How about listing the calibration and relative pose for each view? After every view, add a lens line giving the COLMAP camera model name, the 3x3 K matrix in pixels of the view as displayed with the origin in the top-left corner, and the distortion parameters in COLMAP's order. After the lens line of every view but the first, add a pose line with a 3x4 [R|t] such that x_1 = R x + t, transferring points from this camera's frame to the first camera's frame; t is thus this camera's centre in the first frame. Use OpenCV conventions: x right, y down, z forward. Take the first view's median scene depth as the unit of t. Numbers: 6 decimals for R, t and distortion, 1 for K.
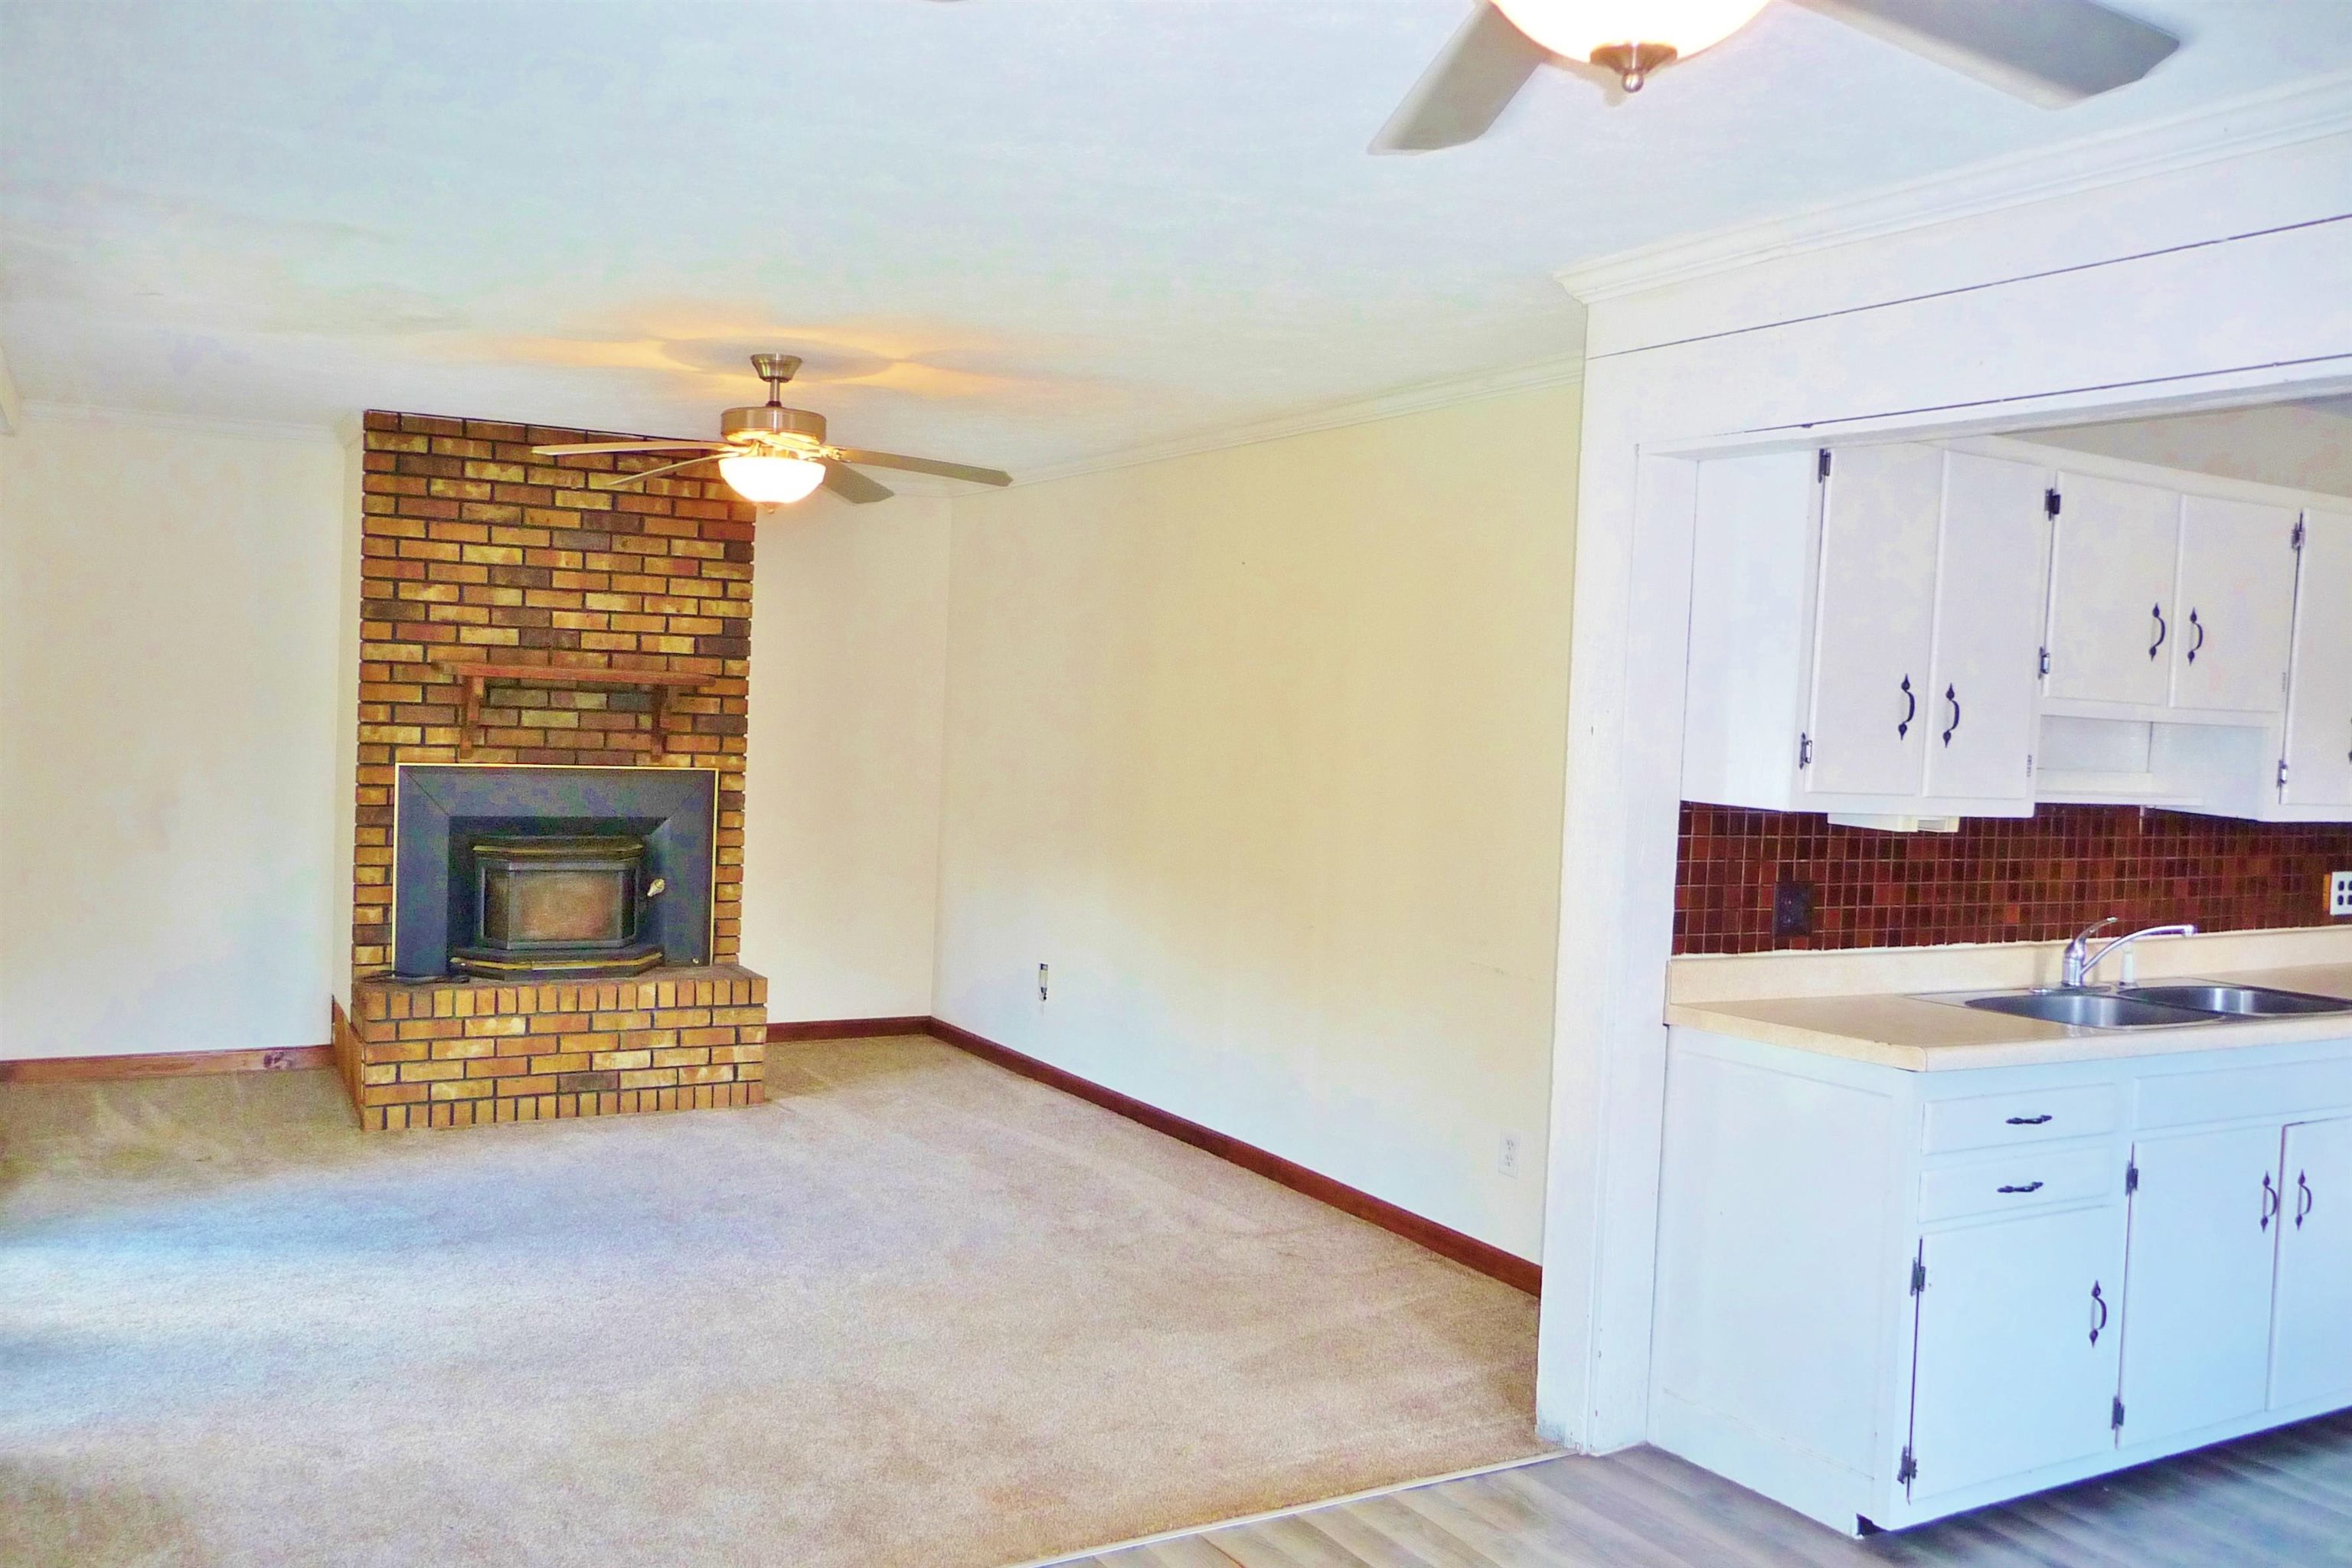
lens RADIAL K [[1901.6, 0, 1187.4], [0, 1901.6, 782.9], [0, 0, 1]] dist [-0.045456, 0.045224]
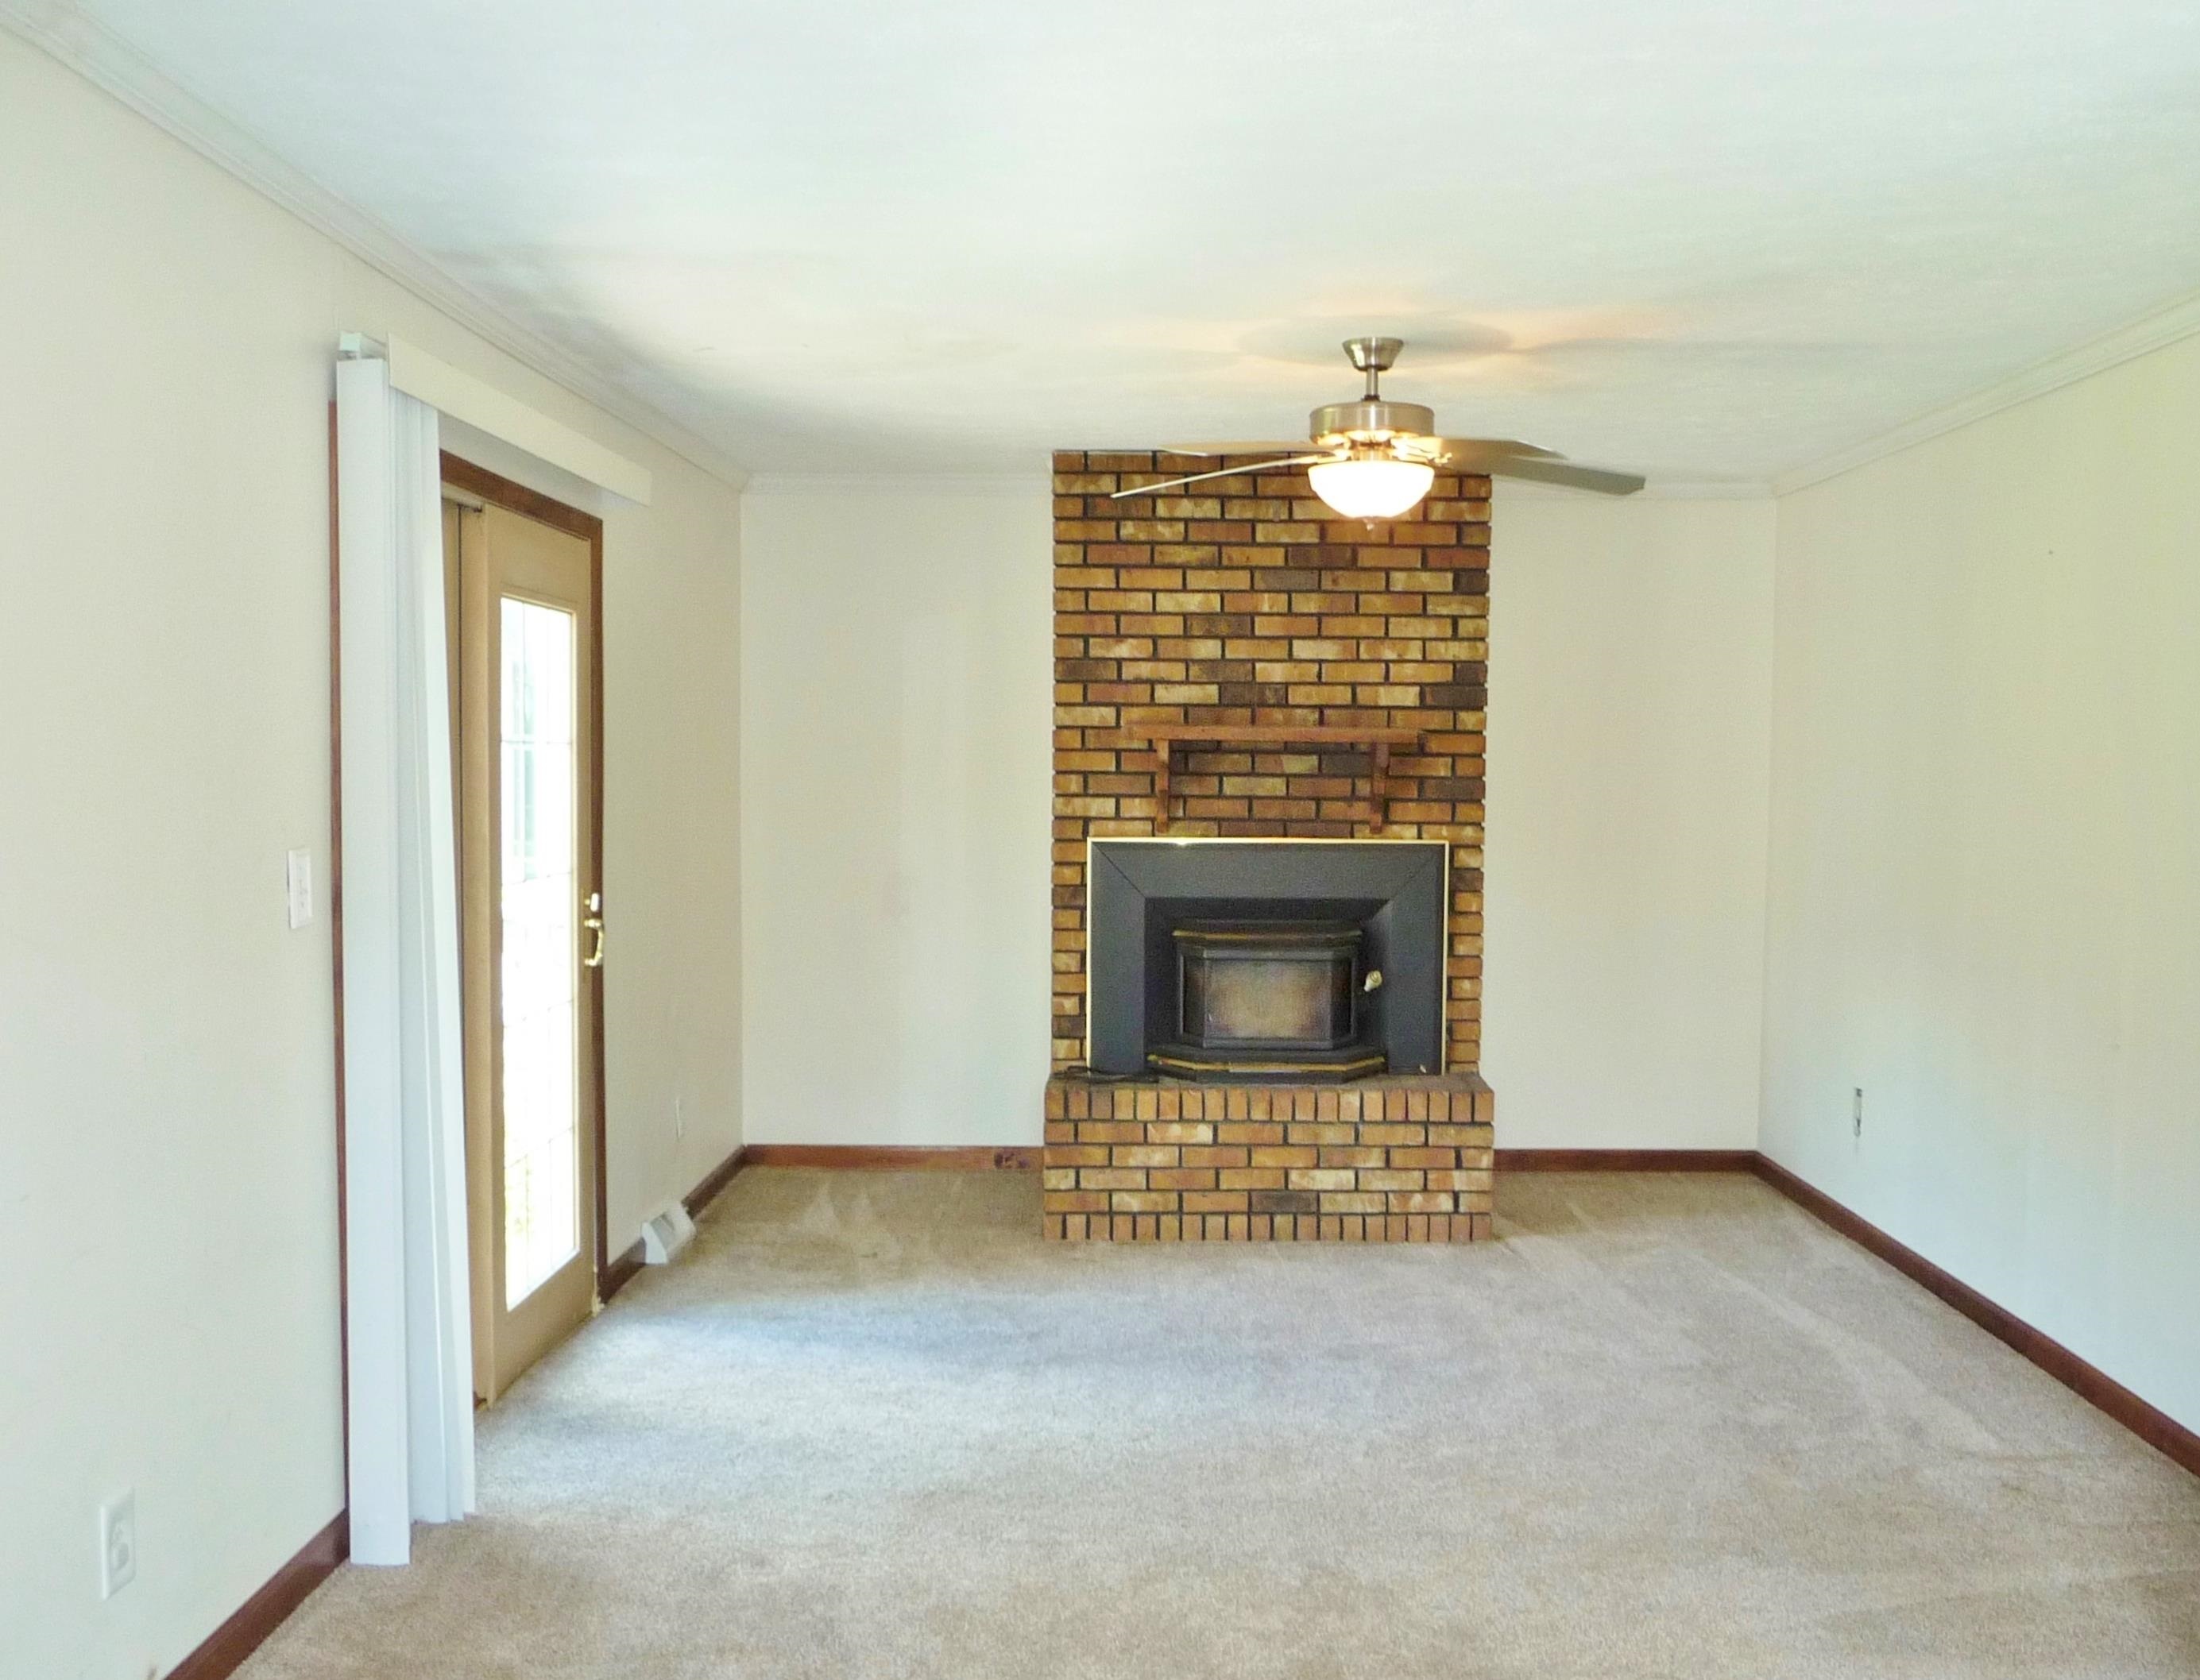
lens RADIAL K [[2274.3, 0, 1101.0], [0, 2274.3, 911.8], [0, 0, 1]] dist [-0.048199, 0.041588]
pose [[0.874339, 0.003773, -0.485301, 0.115736], [0.005491, 0.999829, 0.017667, 0.005471], [0.485284, -0.018111, 0.874169, 0.047204]]
